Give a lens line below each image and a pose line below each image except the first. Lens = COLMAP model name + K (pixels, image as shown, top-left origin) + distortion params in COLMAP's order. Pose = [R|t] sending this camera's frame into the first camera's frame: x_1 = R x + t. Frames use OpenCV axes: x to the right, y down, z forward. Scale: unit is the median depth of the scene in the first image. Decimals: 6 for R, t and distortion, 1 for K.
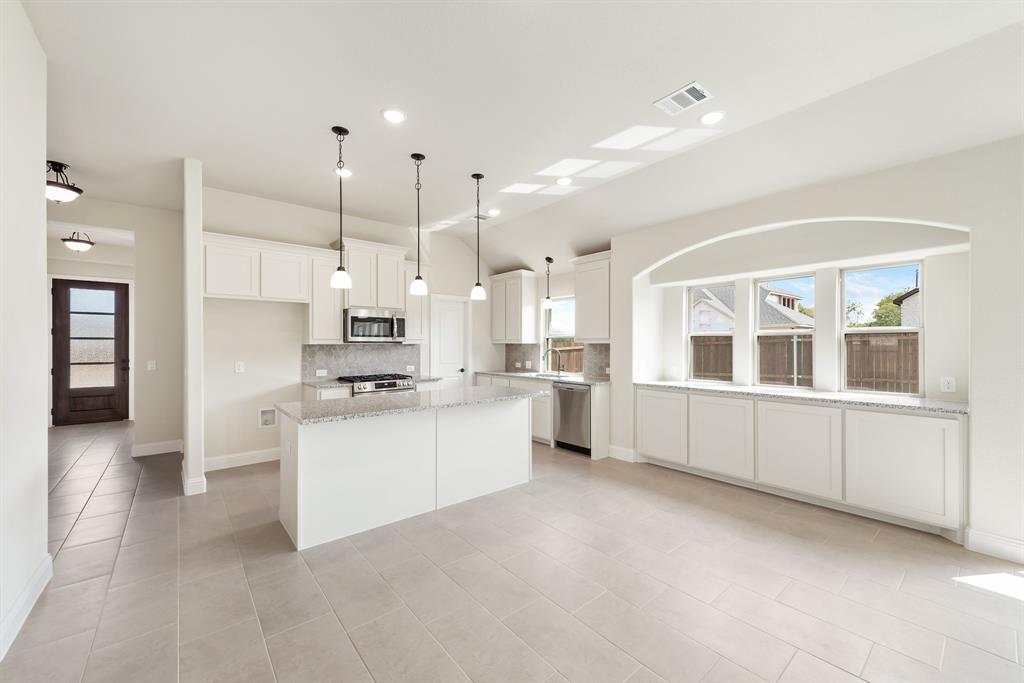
lens RADIAL K [[399.6, 0, 513.4], [0, 399.6, 343.2], [0, 0, 1]] dist [0.002788, -0.000019]
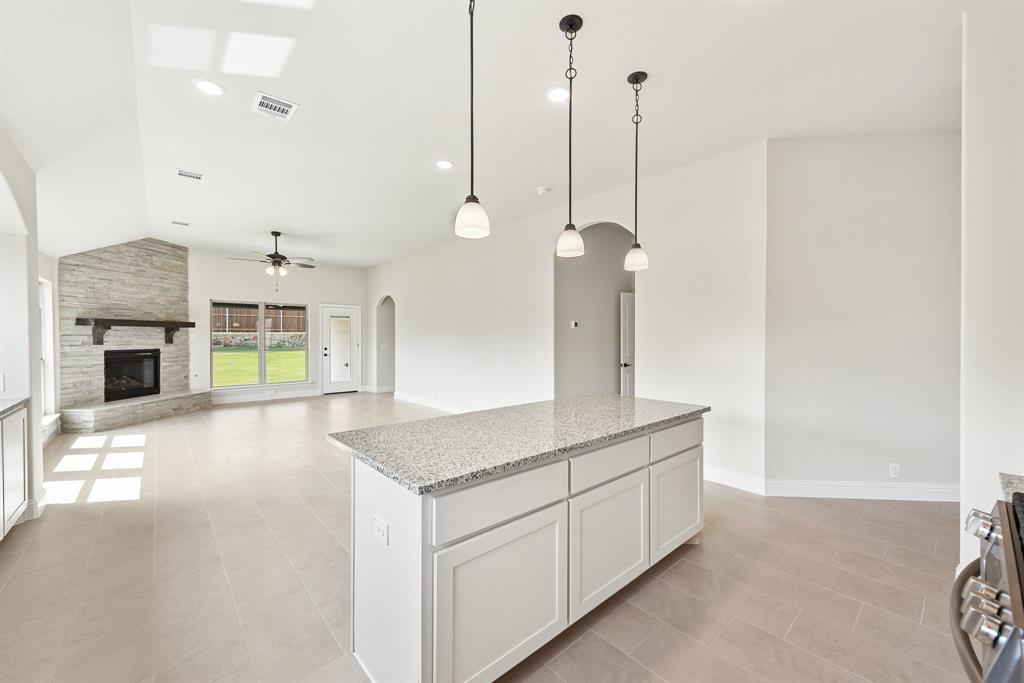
lens RADIAL K [[399.6, 0, 513.4], [0, 399.6, 343.2], [0, 0, 1]] dist [0.002788, -0.000019]
pose [[-0.999429, 0.000749, -0.033791, -0.091146], [0.000200, 0.999868, 0.016248, 0.002110], [0.033799, 0.016232, -0.999297, 1.106838]]
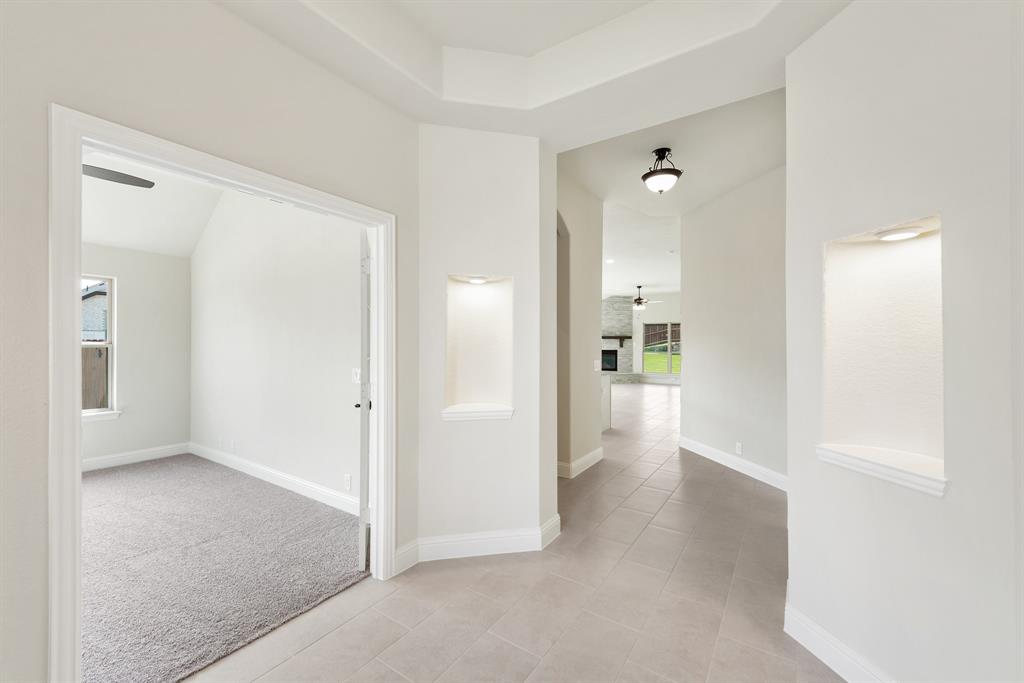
lens RADIAL K [[409.7, 0, 512.0], [0, 409.7, 341.5], [0, 0, 1]] dist [0.003376, 0.000215]
pose [[-0.276958, 0.006759, 0.960858, -1.419719], [0.000876, 0.999977, -0.006782, 0.004548], [-0.960882, -0.001036, -0.276957, 1.164918]]
